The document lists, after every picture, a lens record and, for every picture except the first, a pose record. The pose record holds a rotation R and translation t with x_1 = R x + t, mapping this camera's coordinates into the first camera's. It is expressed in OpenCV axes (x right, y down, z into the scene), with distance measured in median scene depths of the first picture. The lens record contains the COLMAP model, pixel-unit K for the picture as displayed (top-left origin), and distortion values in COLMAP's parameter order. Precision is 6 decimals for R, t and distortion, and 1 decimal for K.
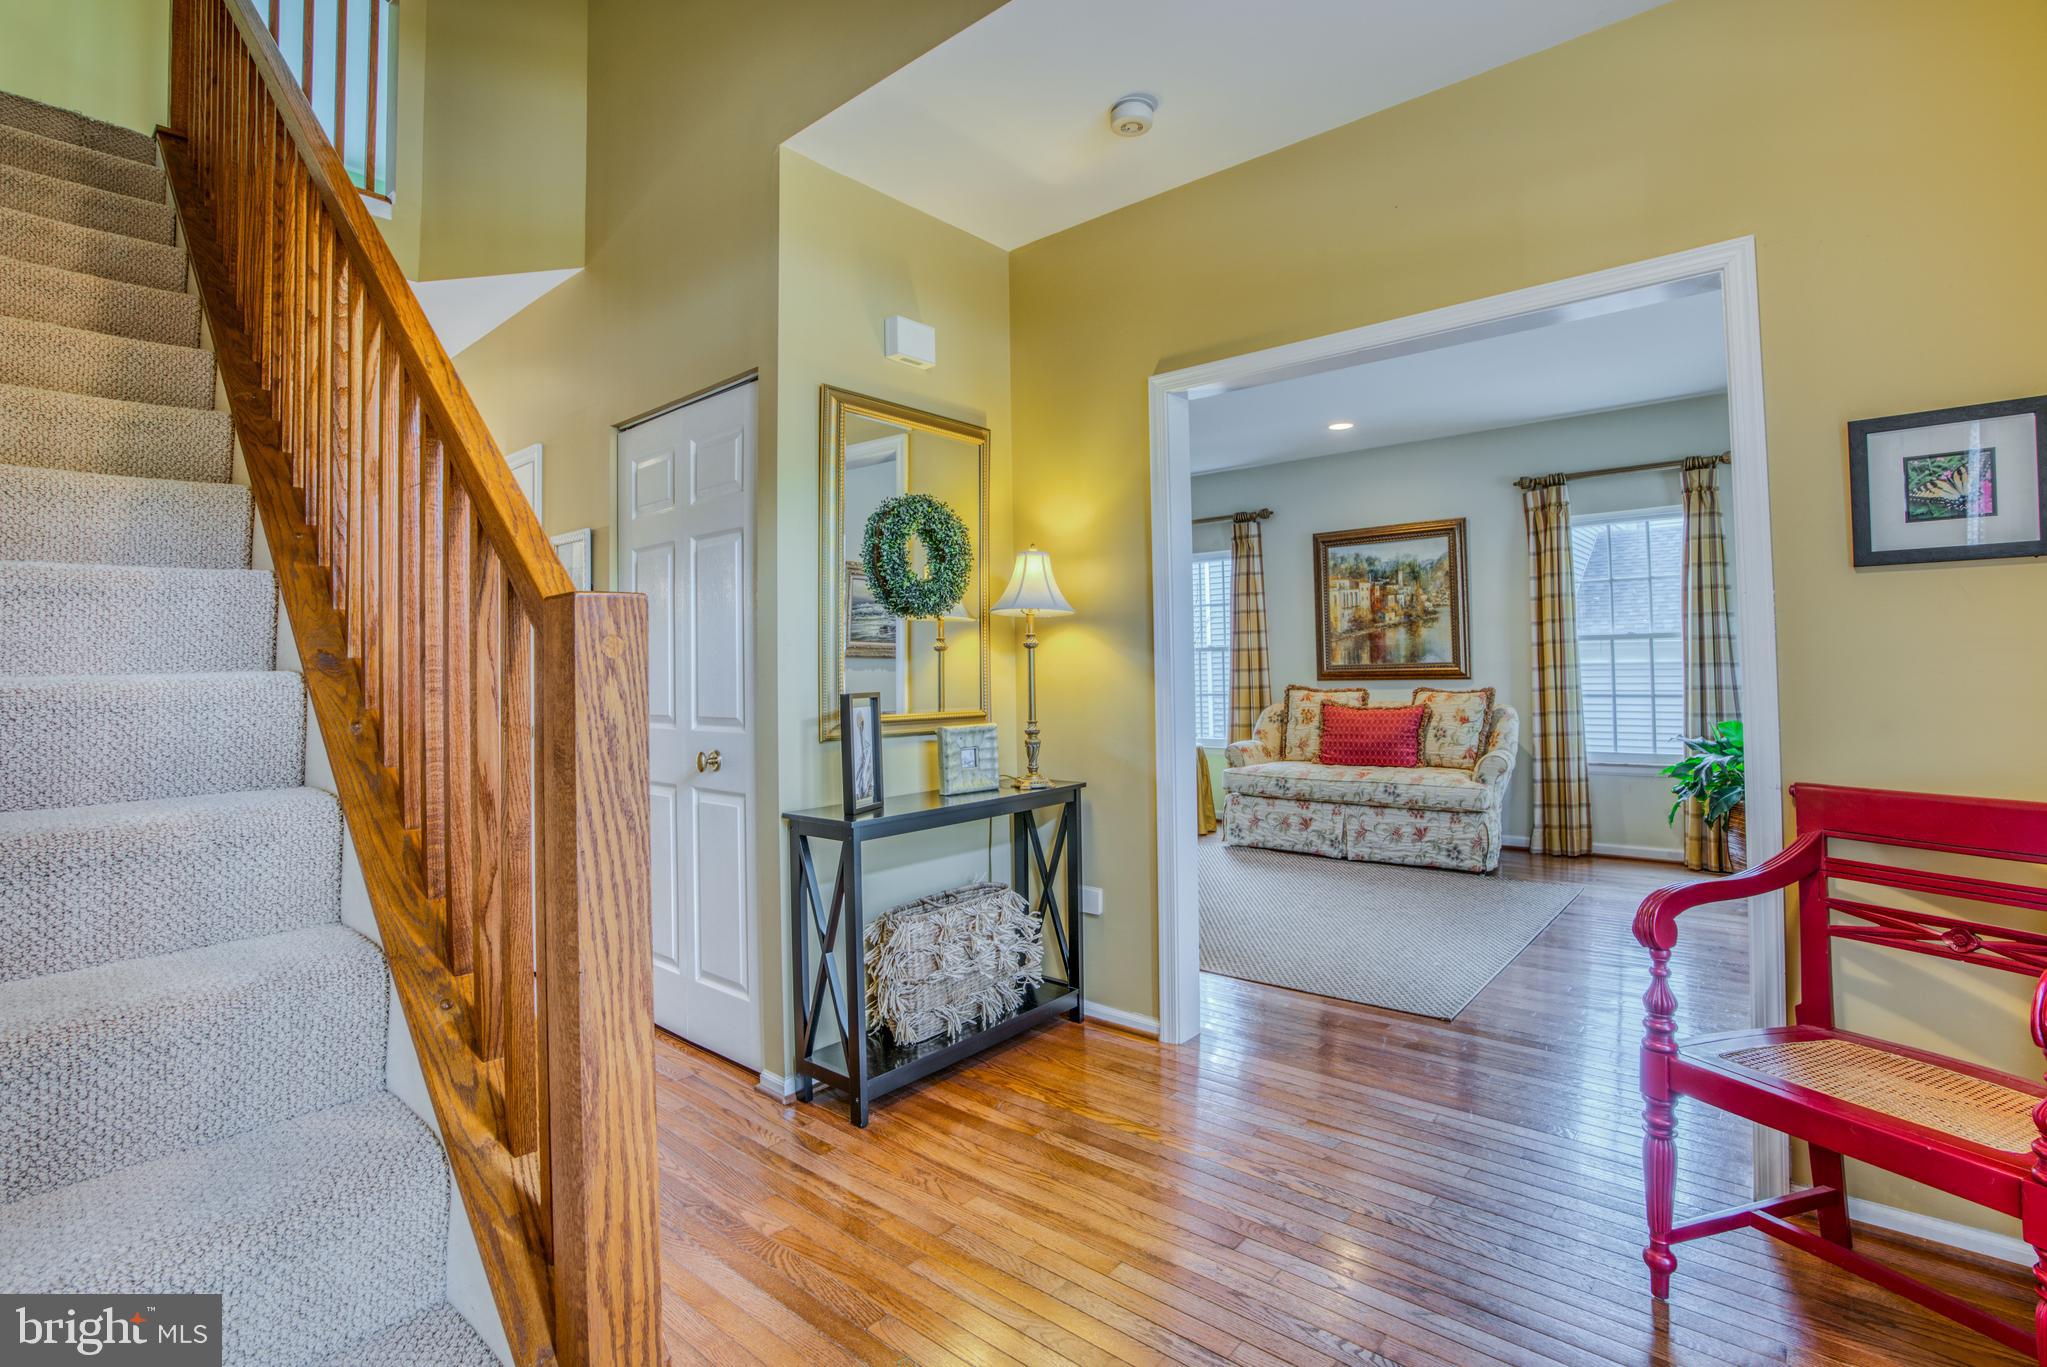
lens RADIAL K [[959.6, 0, 998.9], [0, 959.6, 658.5], [0, 0, 1]] dist [-0.074495, 0.030715]
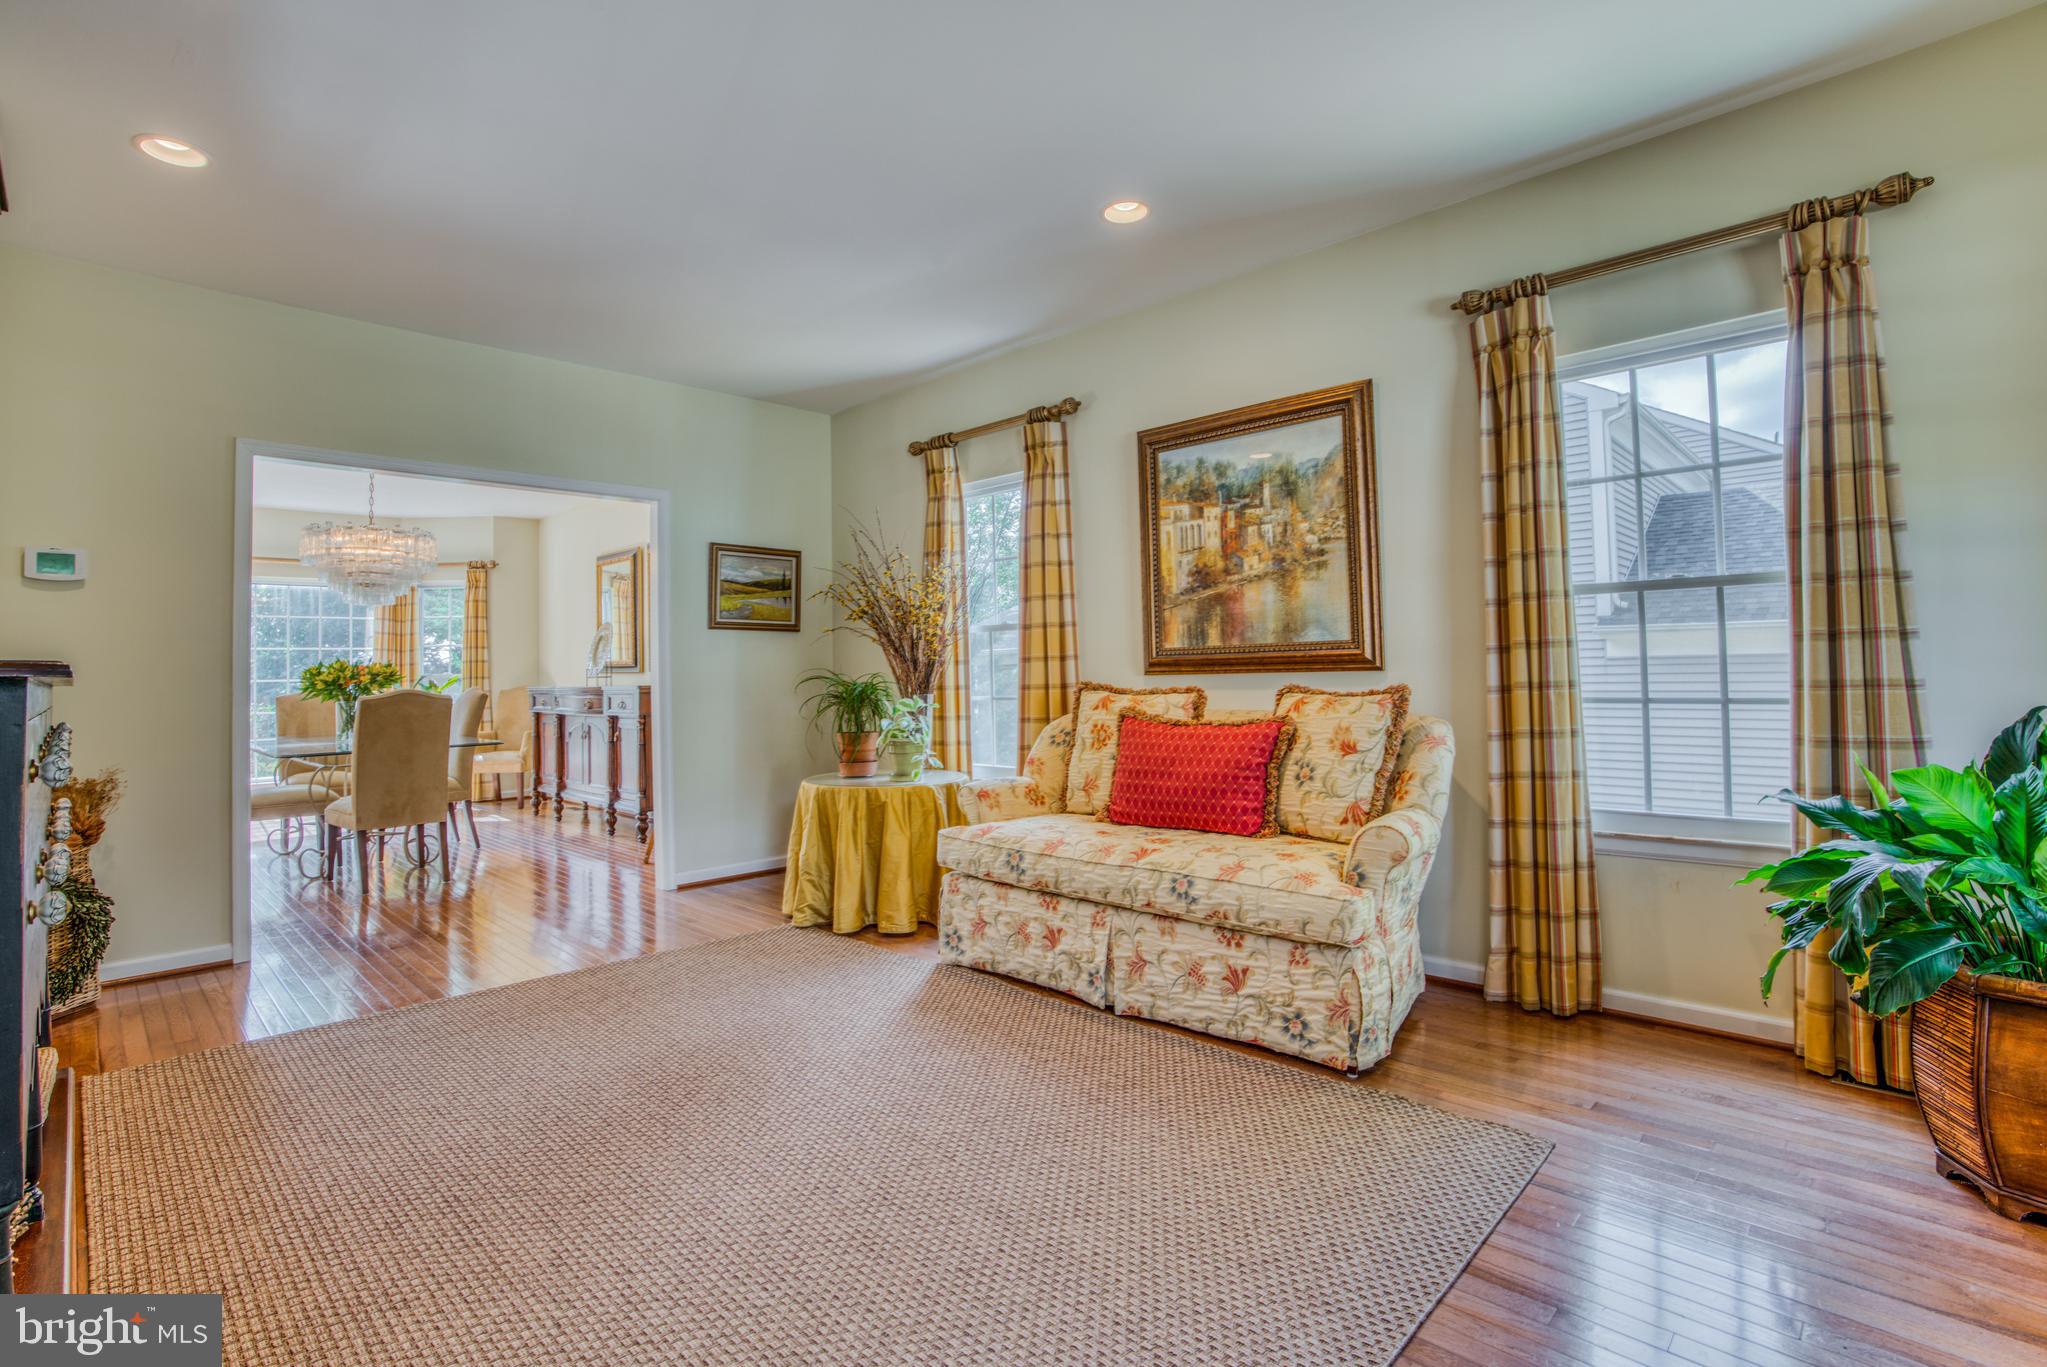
lens RADIAL K [[959.6, 0, 998.9], [0, 959.6, 658.5], [0, 0, 1]] dist [-0.074495, 0.030715]
pose [[0.998330, -0.003024, -0.057695, 0.329661], [0.002913, 0.999994, -0.001994, 0.016328], [0.057701, 0.001823, 0.998332, 0.463875]]
